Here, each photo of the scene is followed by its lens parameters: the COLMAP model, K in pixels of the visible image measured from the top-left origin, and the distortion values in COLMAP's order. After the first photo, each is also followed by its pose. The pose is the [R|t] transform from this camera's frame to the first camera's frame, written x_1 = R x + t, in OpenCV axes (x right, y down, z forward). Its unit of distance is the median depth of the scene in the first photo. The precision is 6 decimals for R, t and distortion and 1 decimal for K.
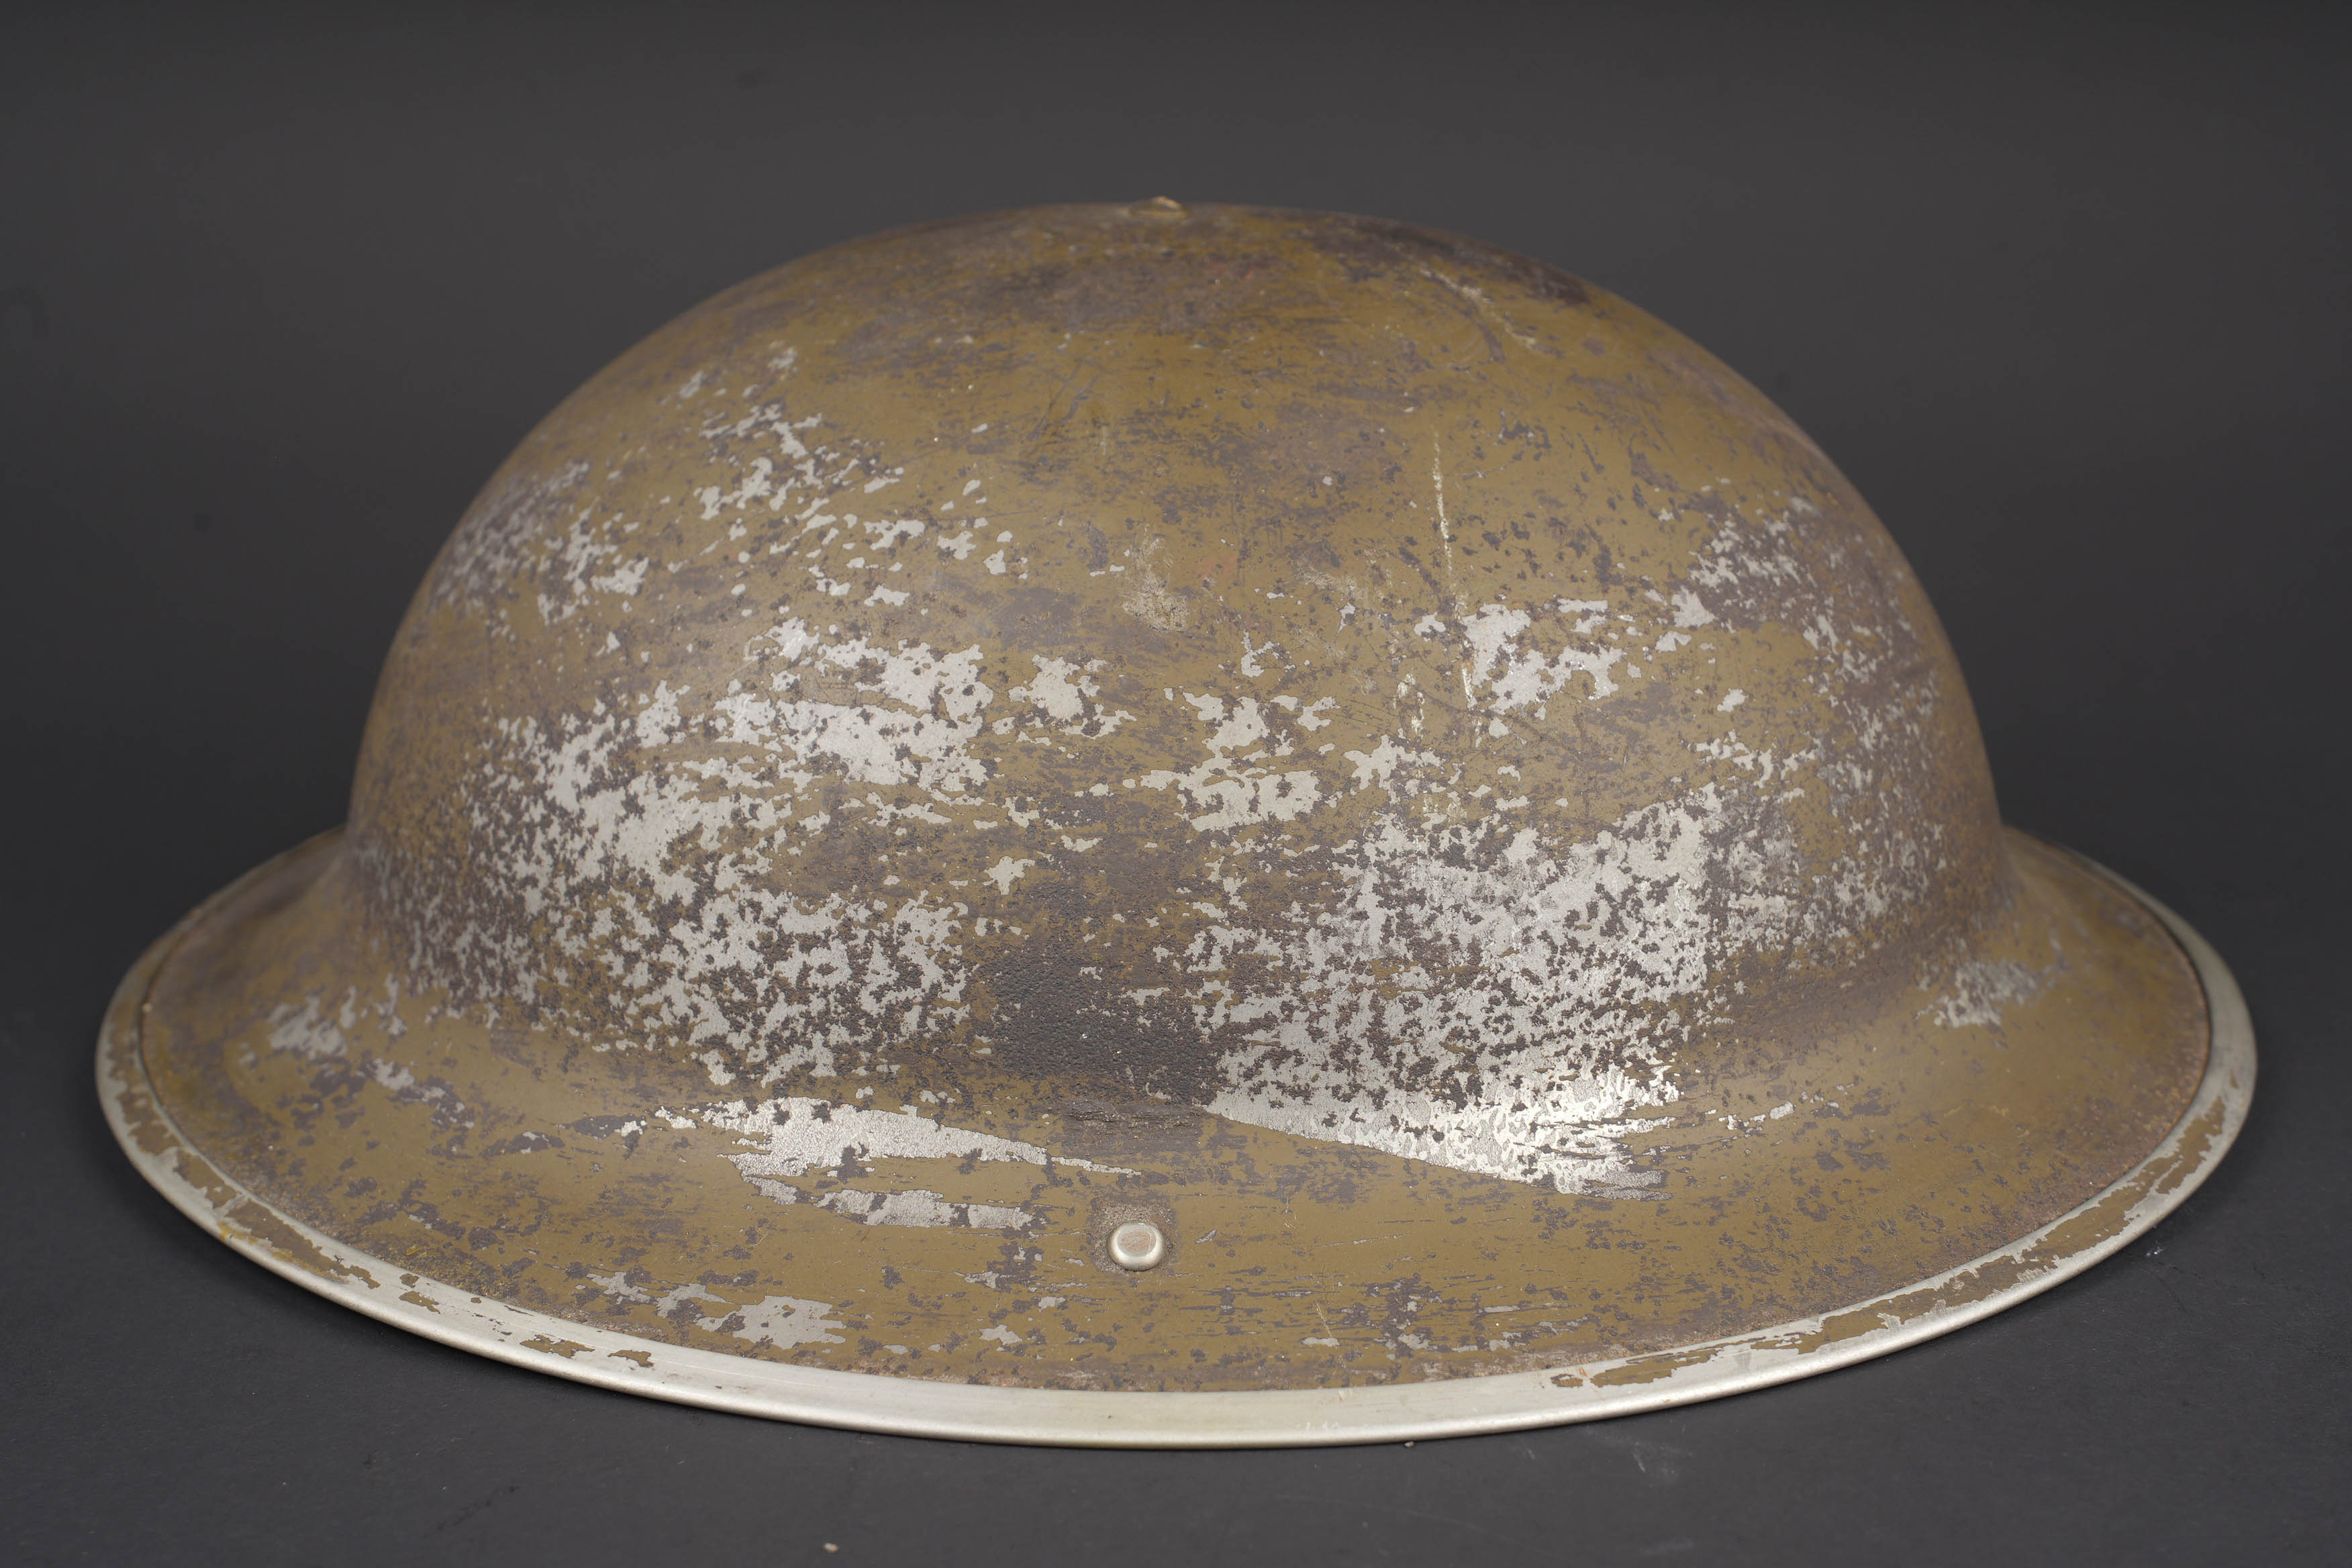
lens RADIAL K [[3913.6, 0, 1175.9], [0, 3913.6, 779.2], [0, 0, 1]] dist [0.257788, 0.000000]
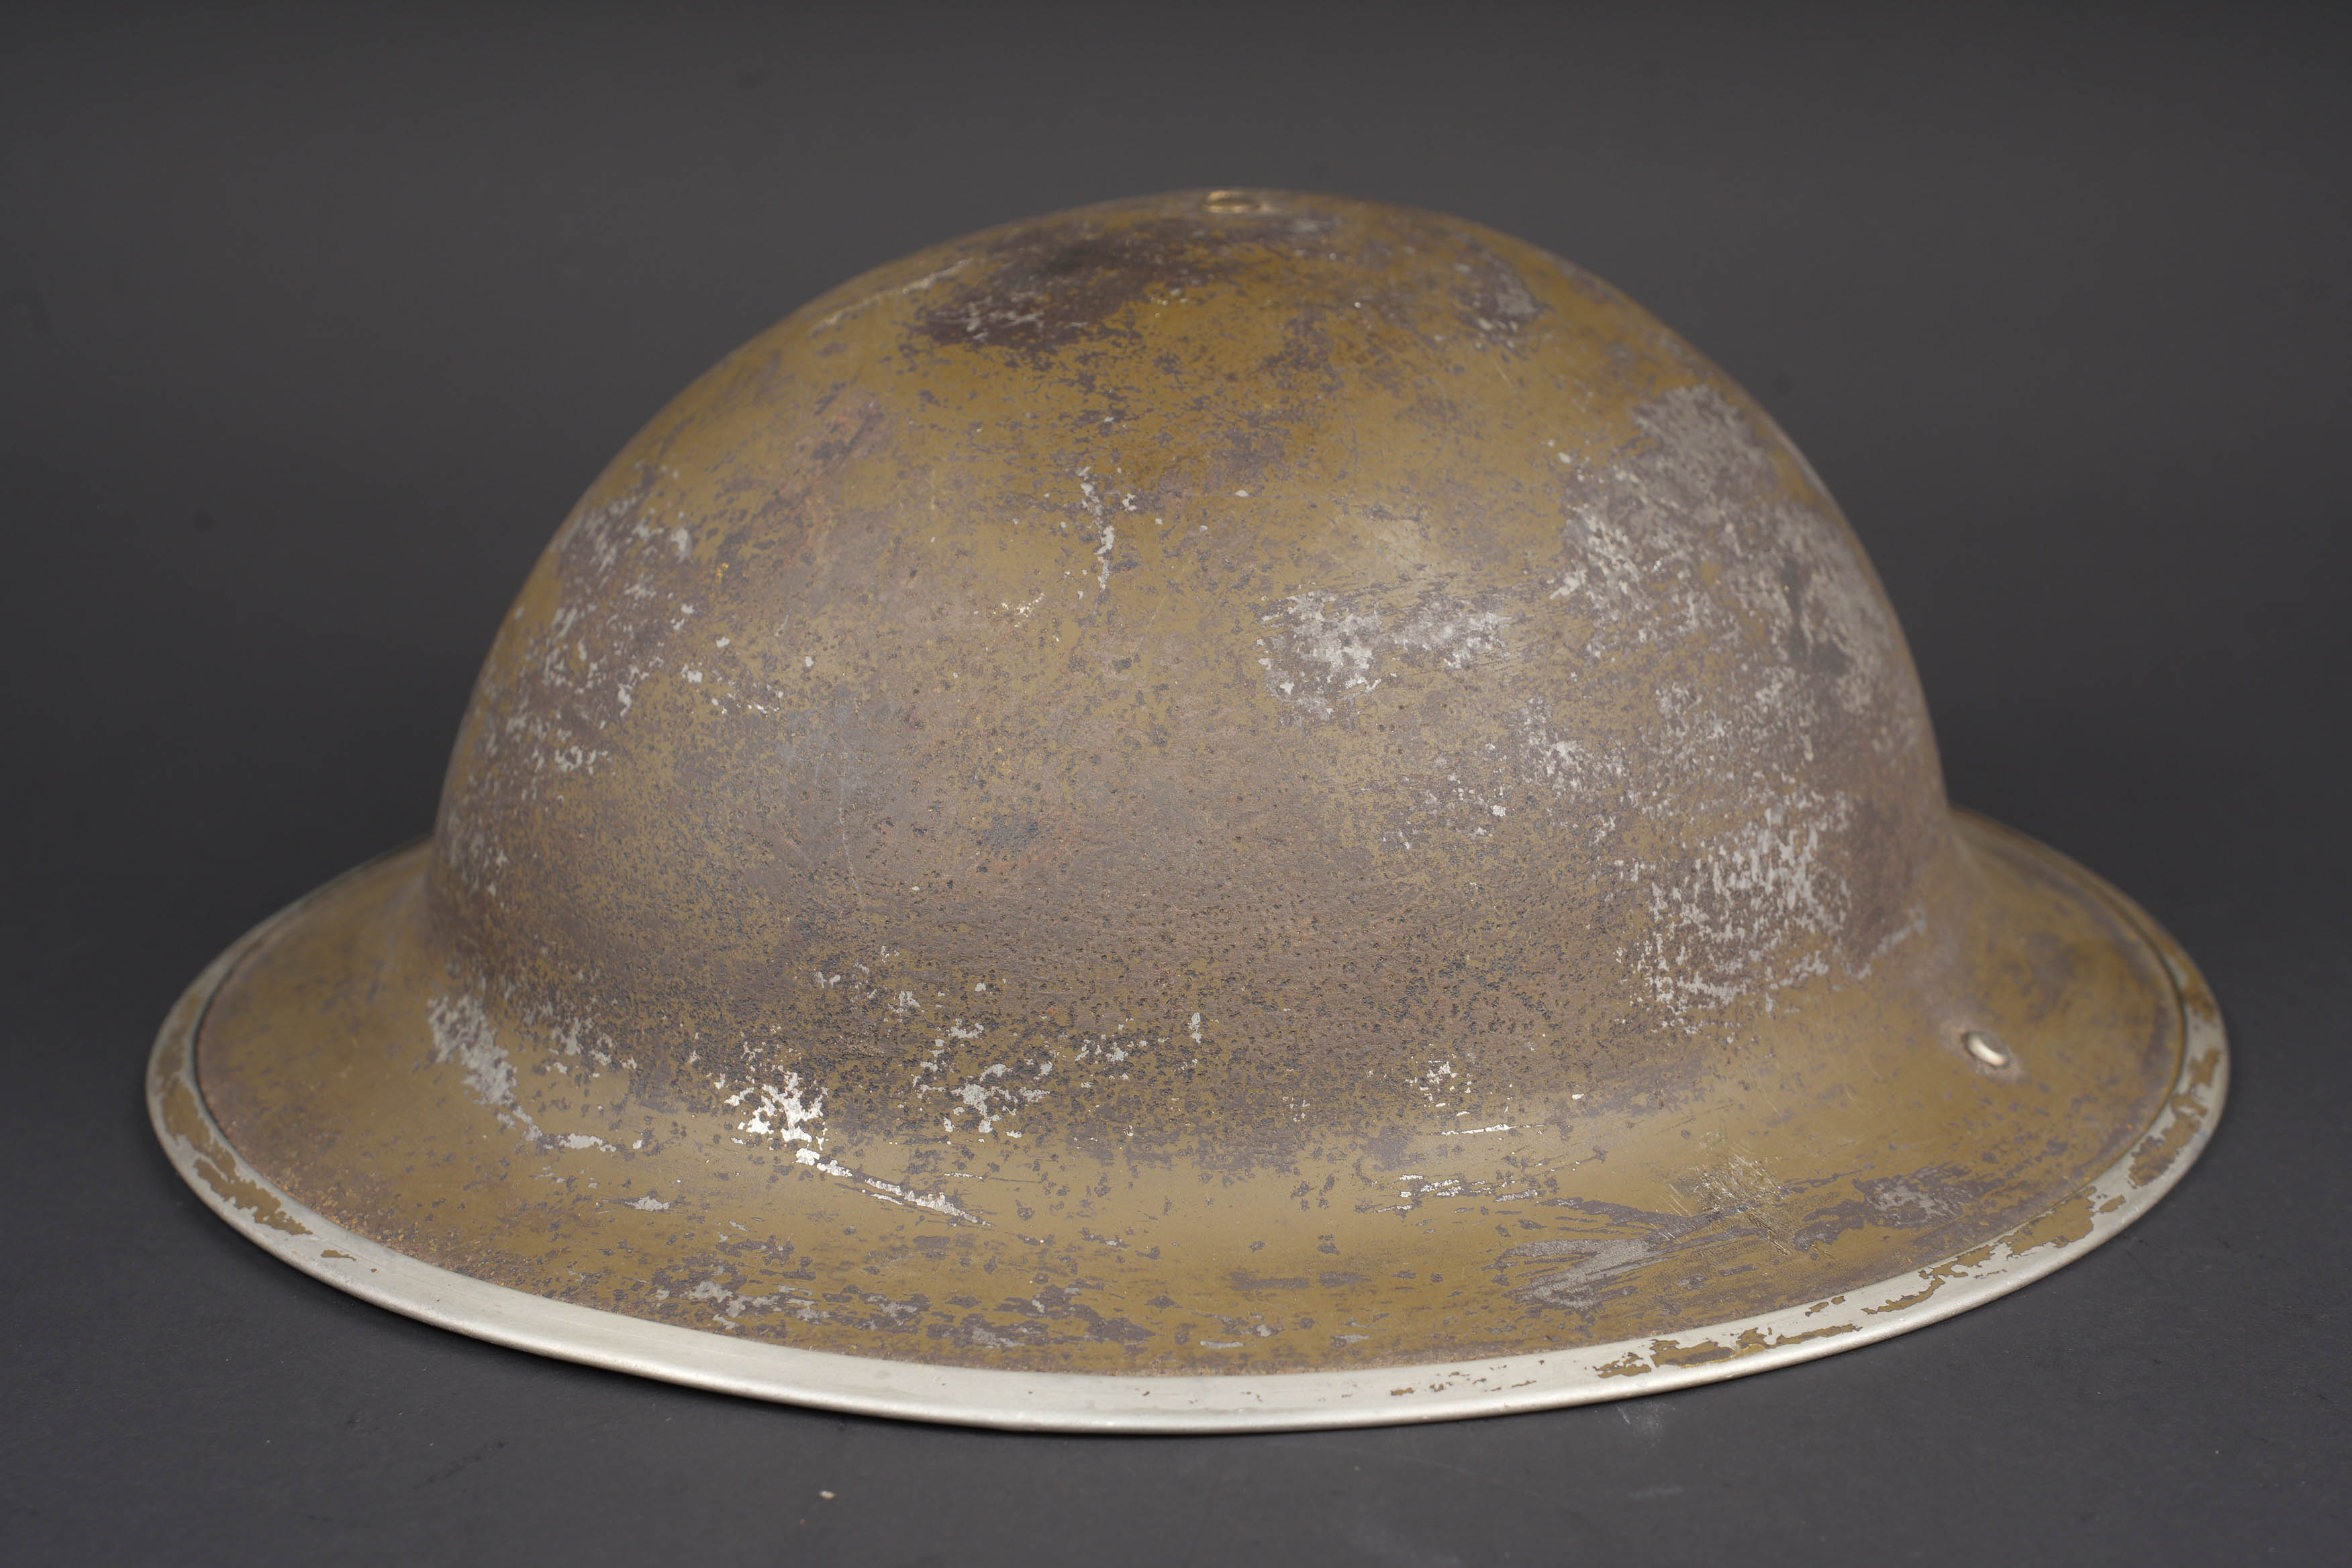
lens RADIAL K [[4064.4, 0, 1172.8], [0, 4064.4, 784.9], [0, 0, 1]] dist [0.325979, 0.000000]
pose [[-0.443929, 0.255971, -0.858724, 1.017401], [-0.287908, 0.866771, 0.407208, -0.477288], [0.848550, 0.428004, -0.311088, 1.504650]]
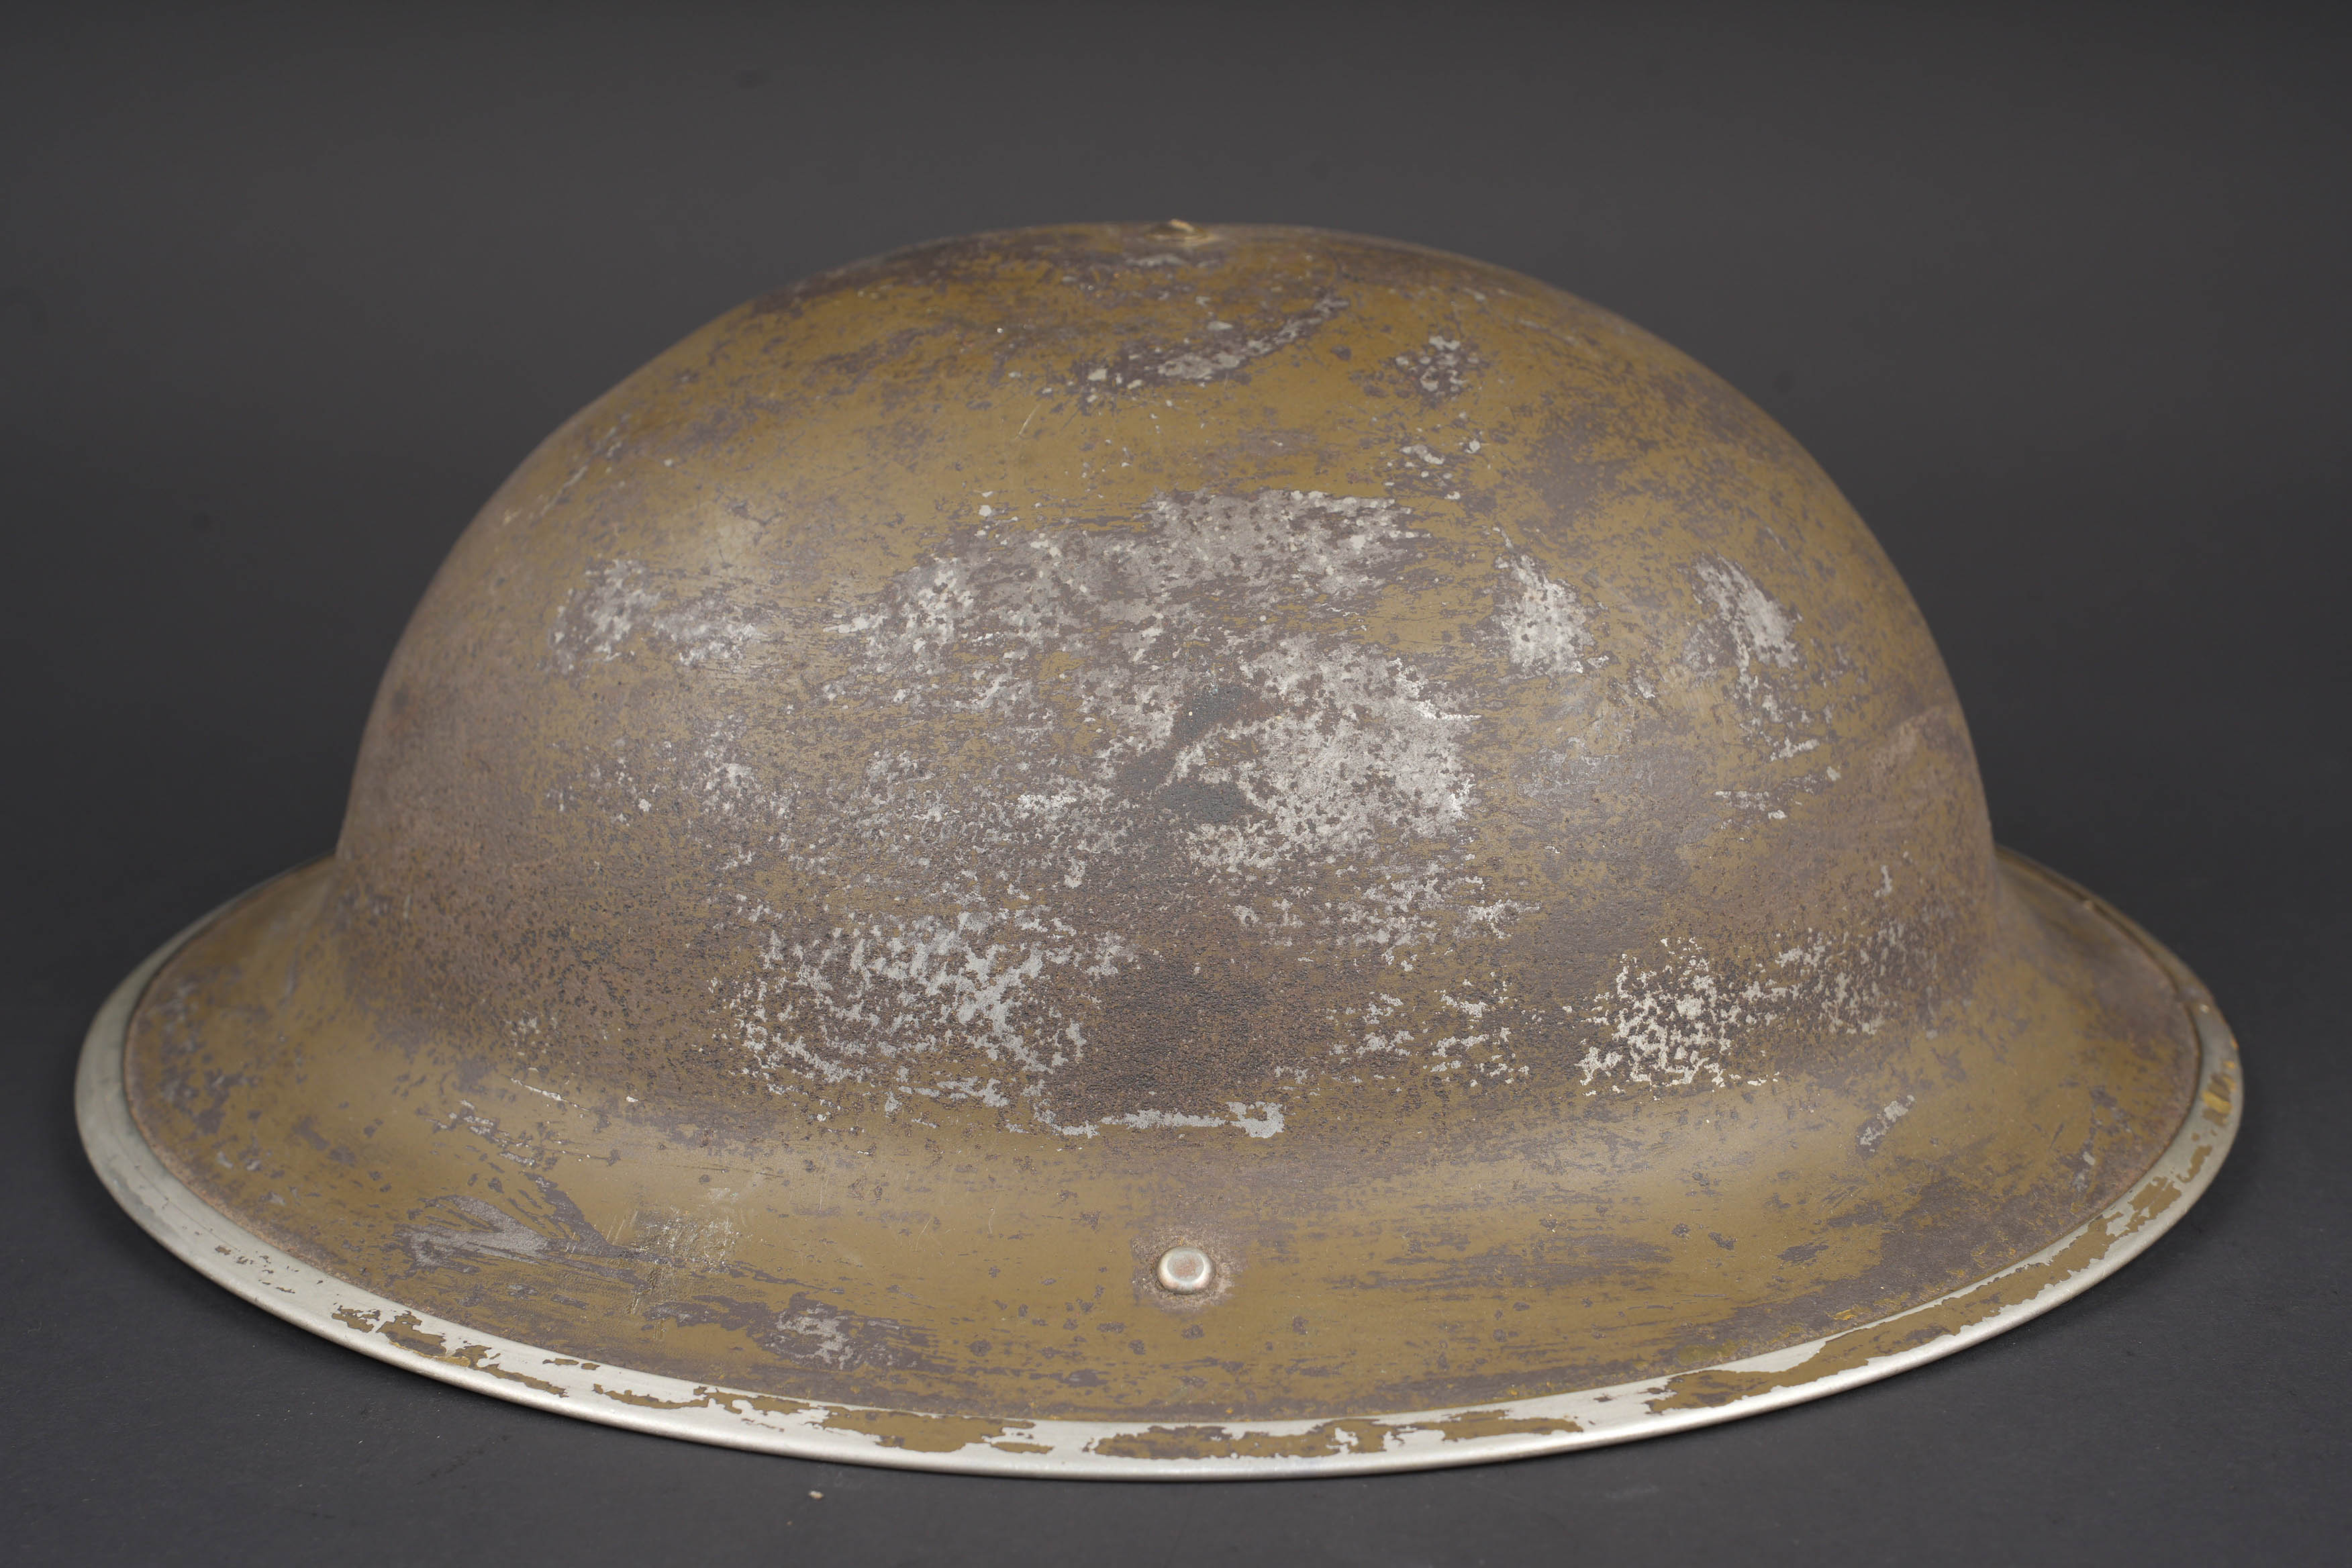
lens RADIAL K [[3478.9, 0, 1177.0], [0, 3478.9, 783.4], [0, 0, 1]] dist [0.214661, 0.000000]
pose [[-0.997768, 0.021349, -0.063265, 0.059299], [-0.019984, 0.808592, 0.588030, -0.606709], [0.063709, 0.587982, -0.806361, 1.967906]]
